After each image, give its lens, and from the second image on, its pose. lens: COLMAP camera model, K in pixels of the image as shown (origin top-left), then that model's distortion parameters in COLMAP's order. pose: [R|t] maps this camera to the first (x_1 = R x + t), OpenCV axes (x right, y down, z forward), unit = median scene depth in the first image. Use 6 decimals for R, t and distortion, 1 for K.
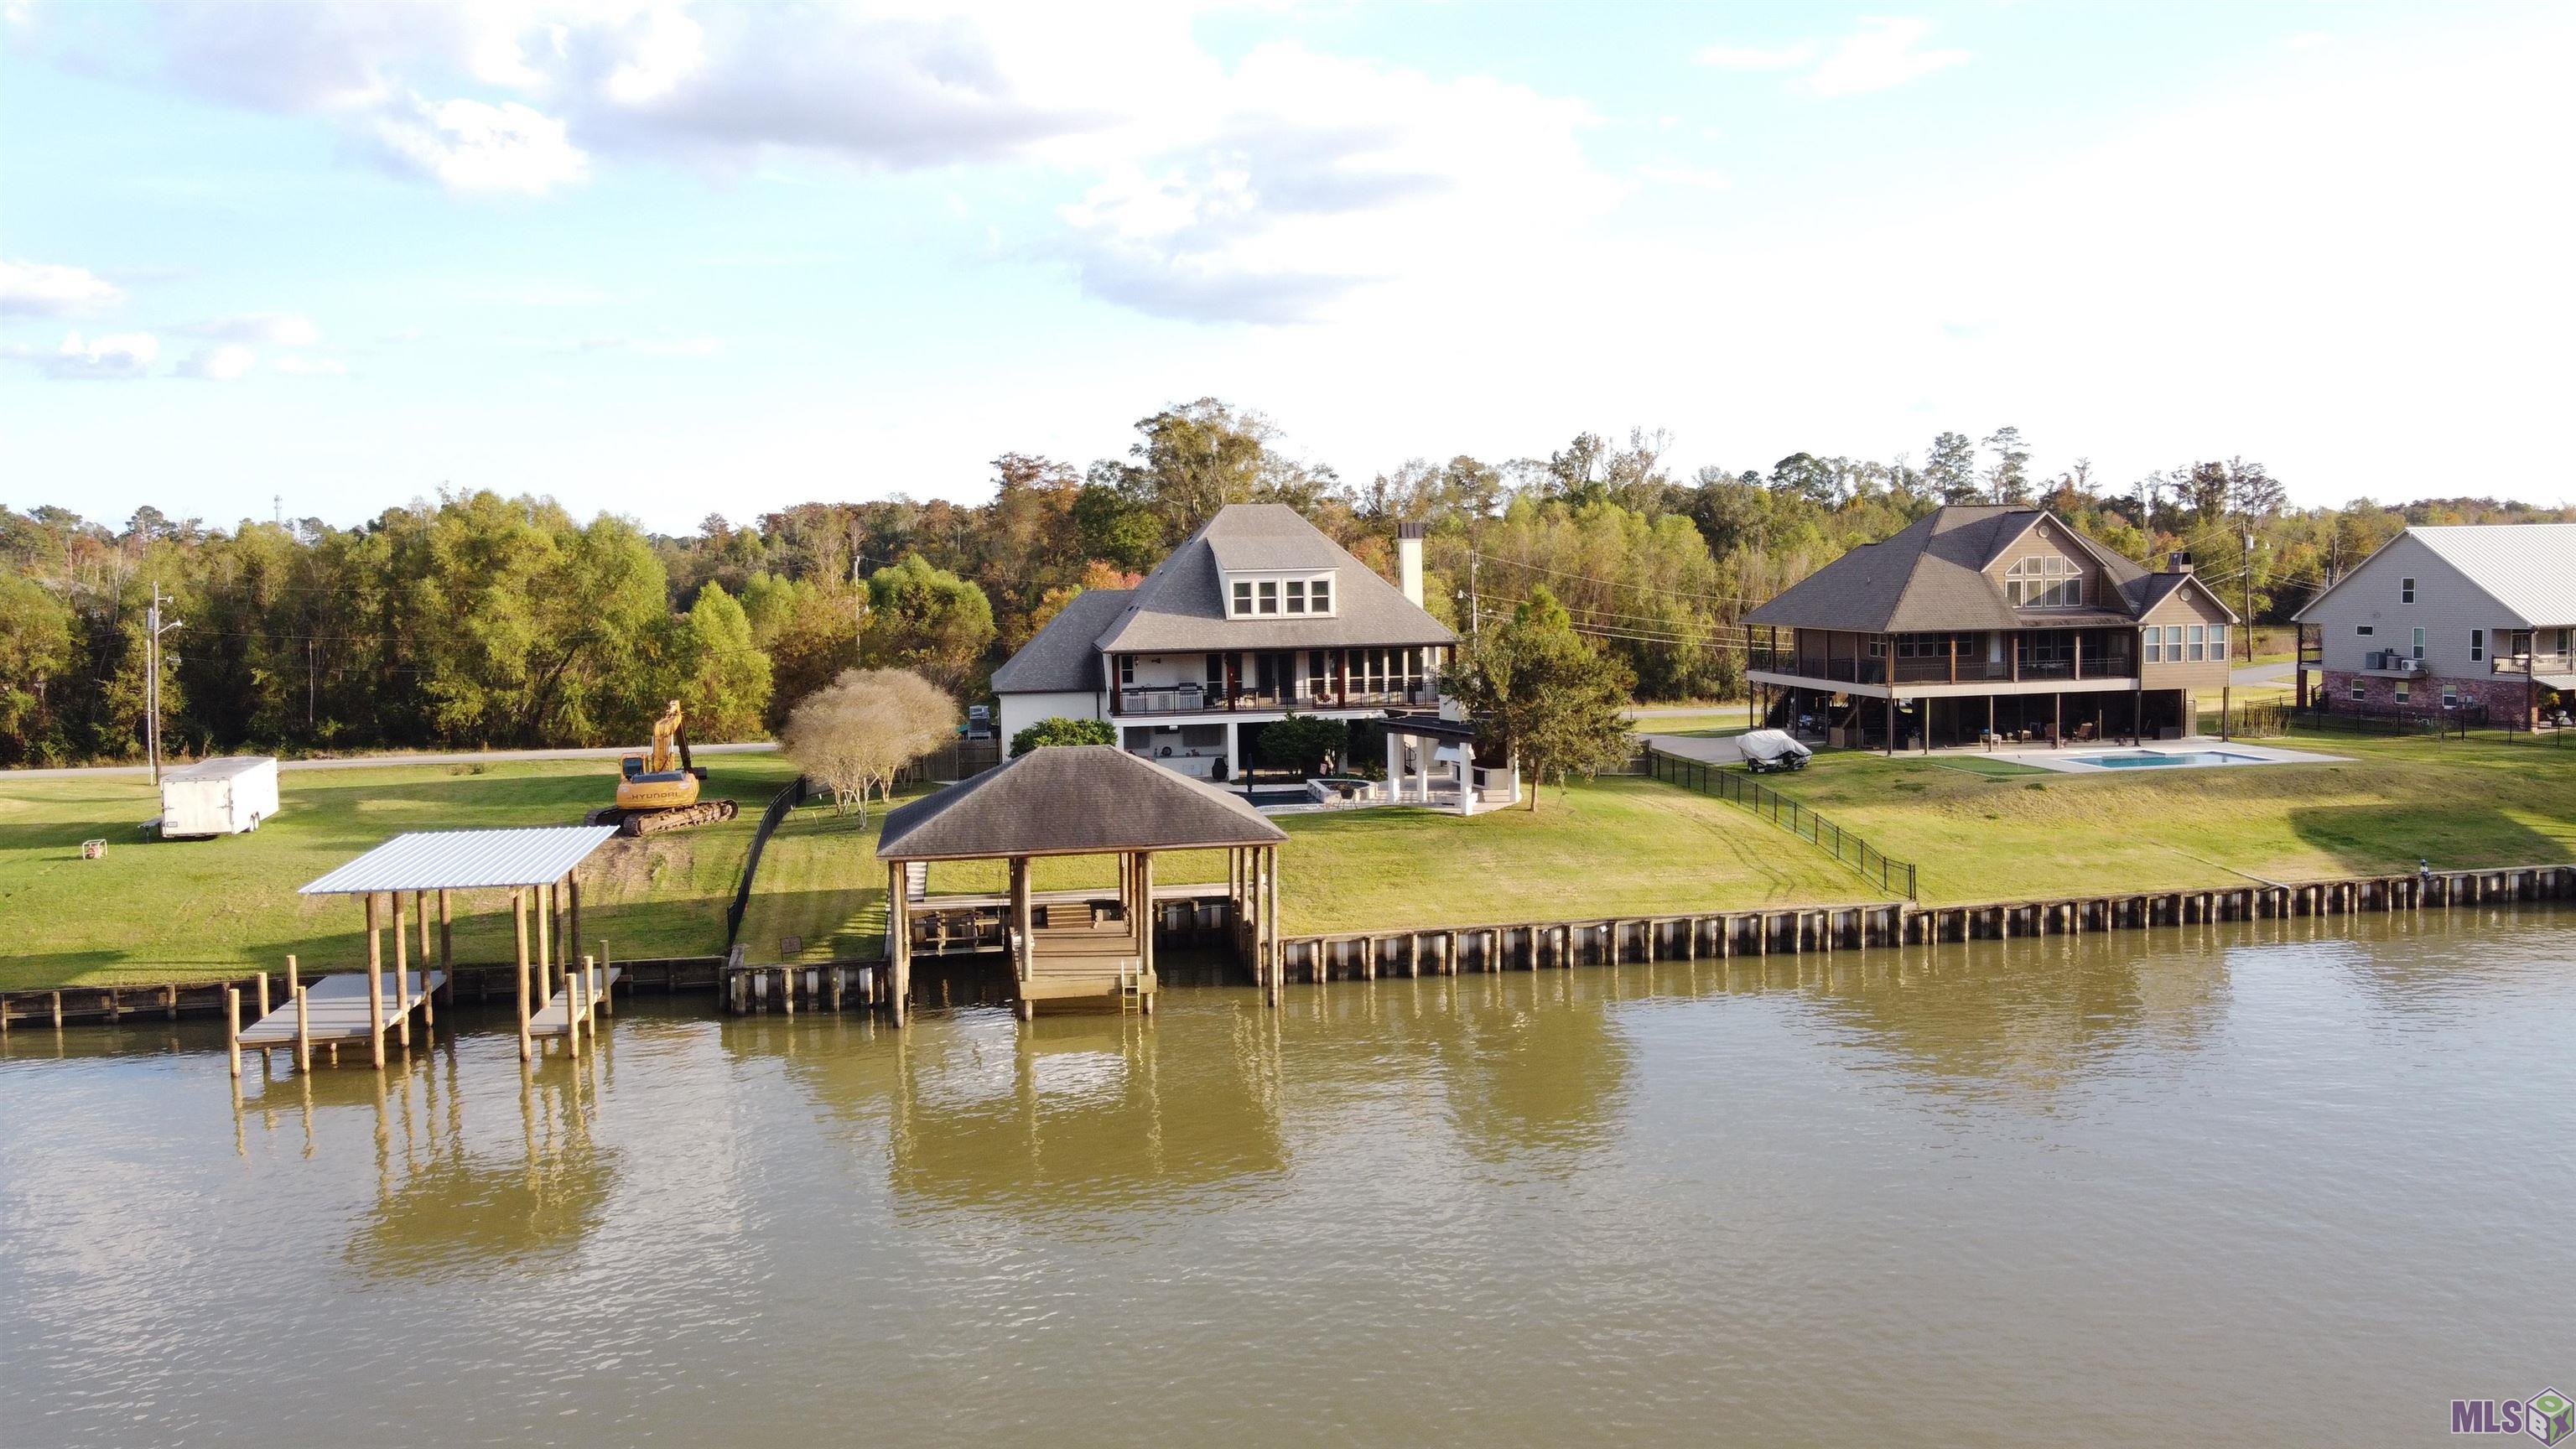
lens RADIAL K [[1975.2, 0, 1294.9], [0, 1975.2, 700.4], [0, 0, 1]] dist [0.000617, 0.031502]
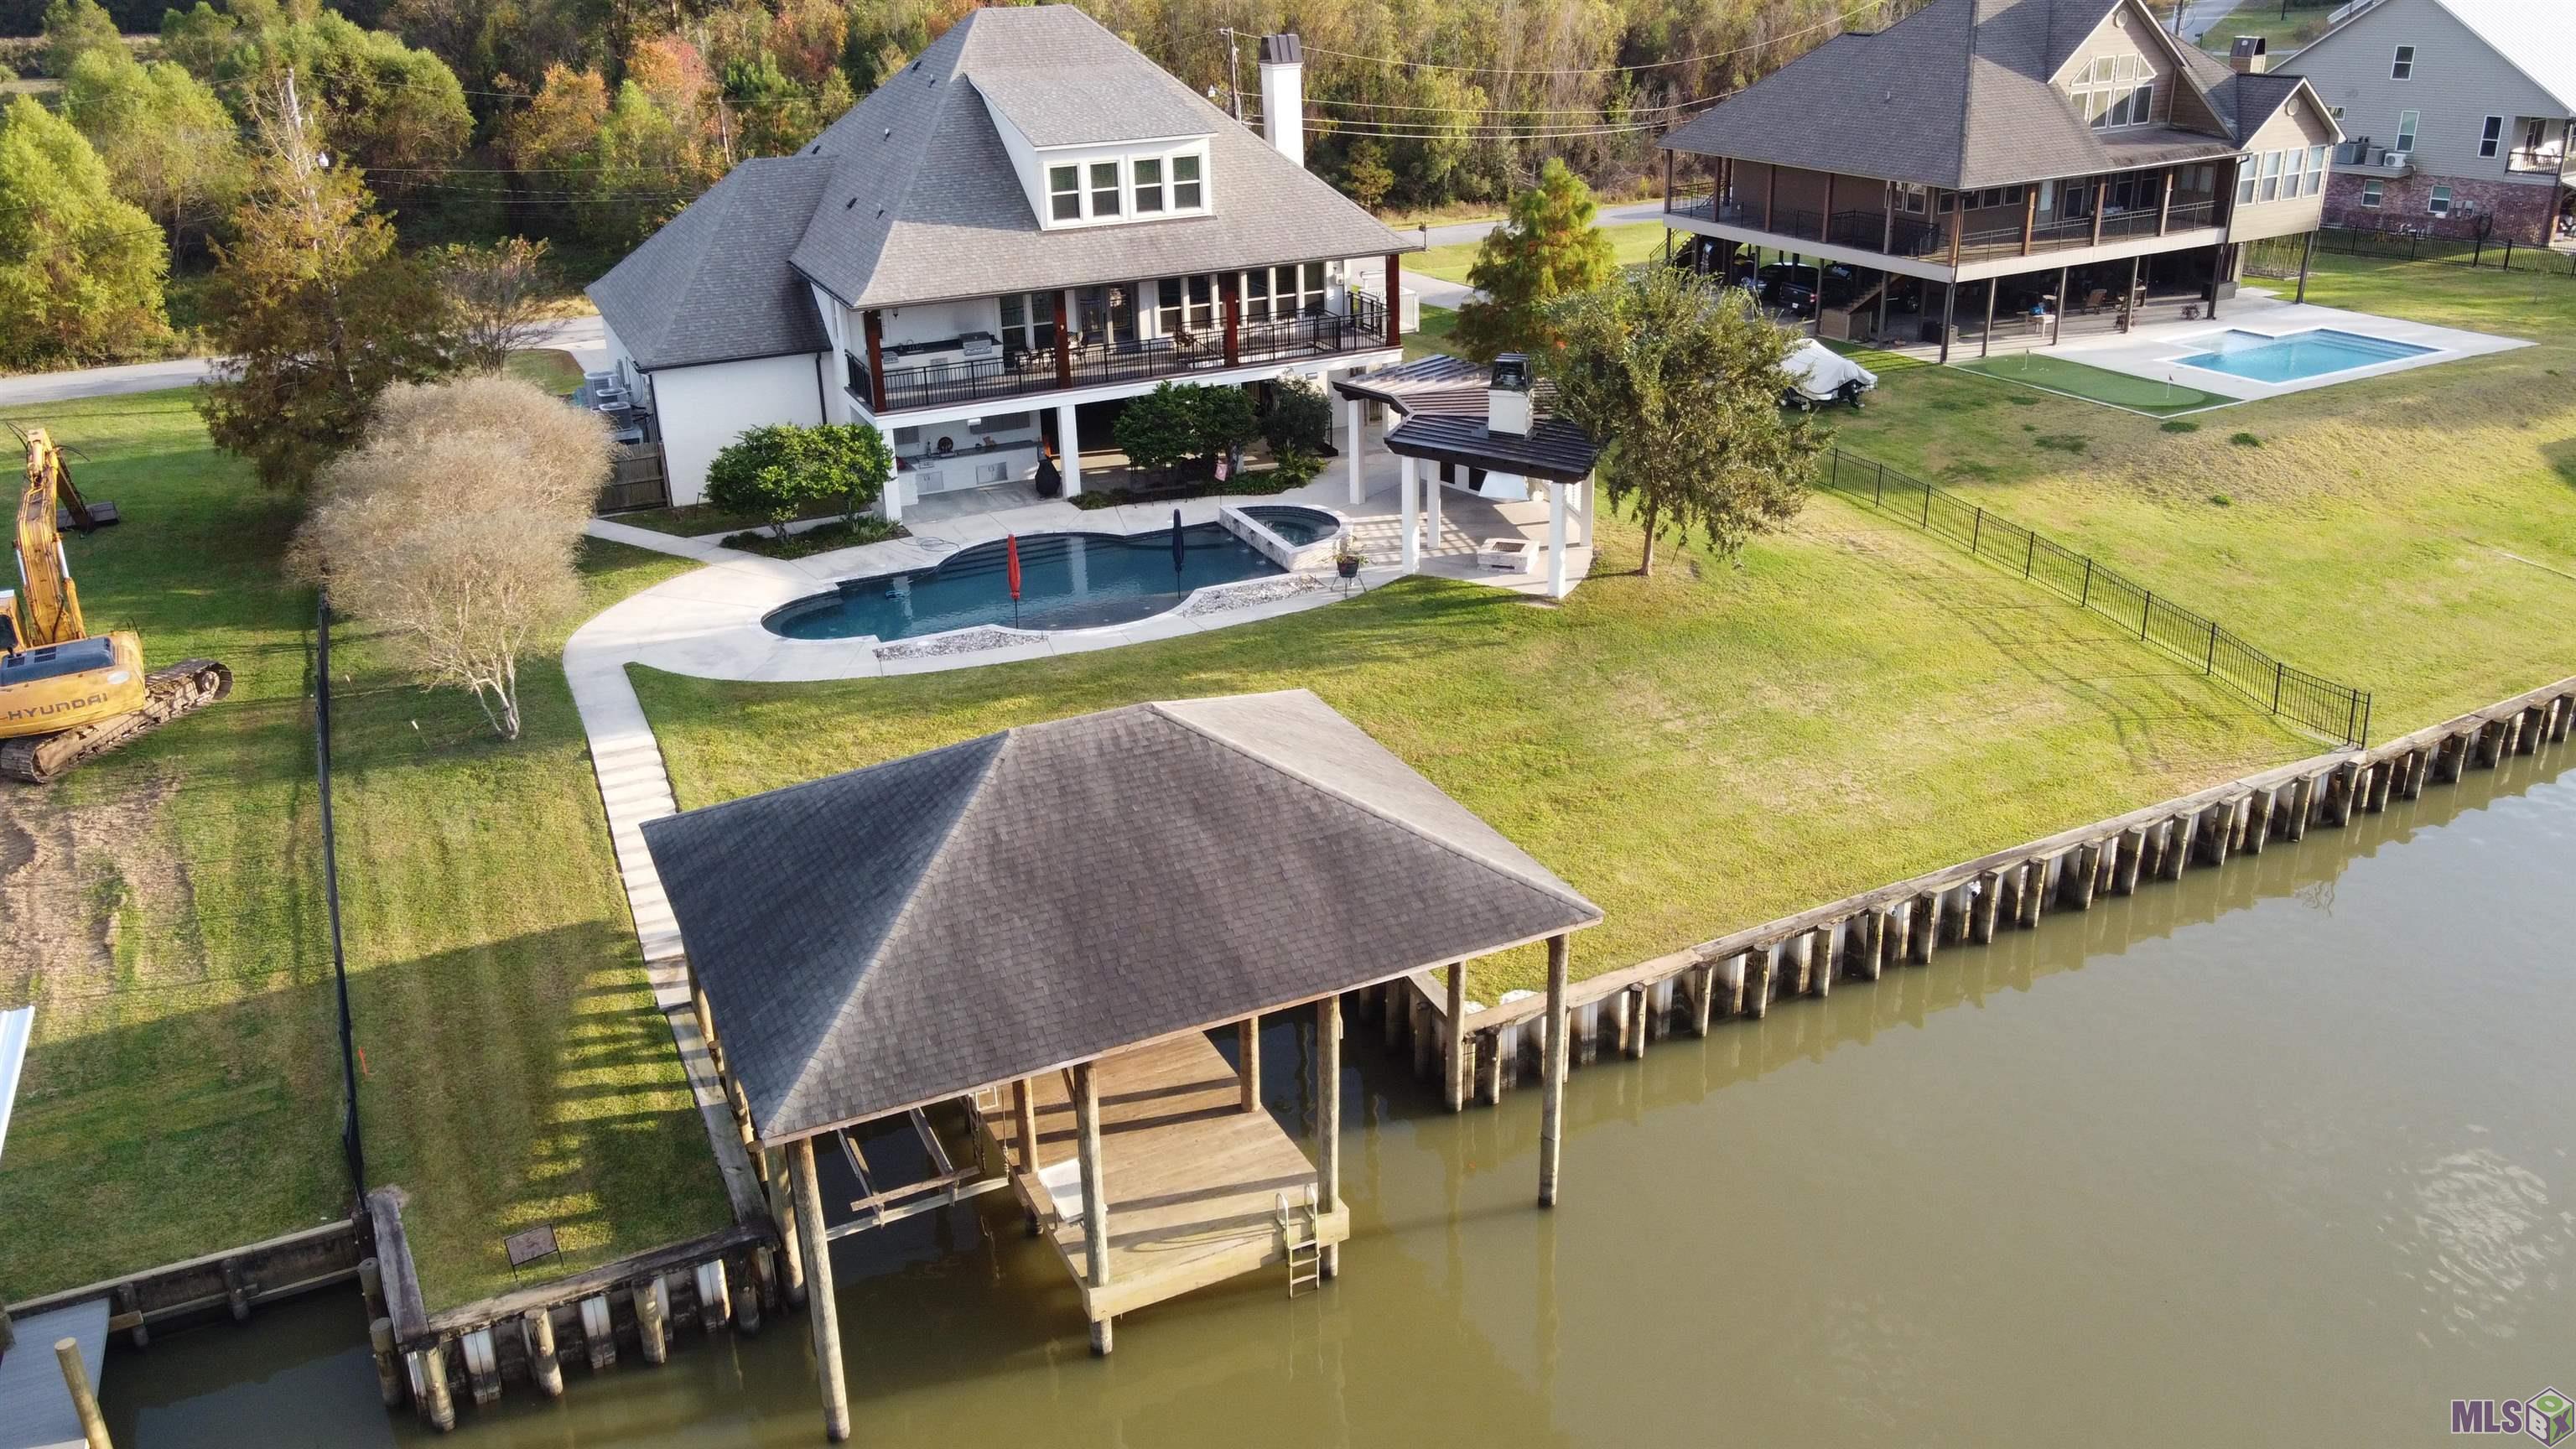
lens RADIAL K [[1975.2, 0, 1290.2], [0, 1975.2, 697.6], [0, 0, 1]] dist [0.000617, 0.031502]
pose [[0.963050, -0.108480, 0.246509, -0.124956], [0.029561, 0.952340, 0.303604, -0.085768], [-0.267696, -0.285099, 0.920357, 0.385500]]
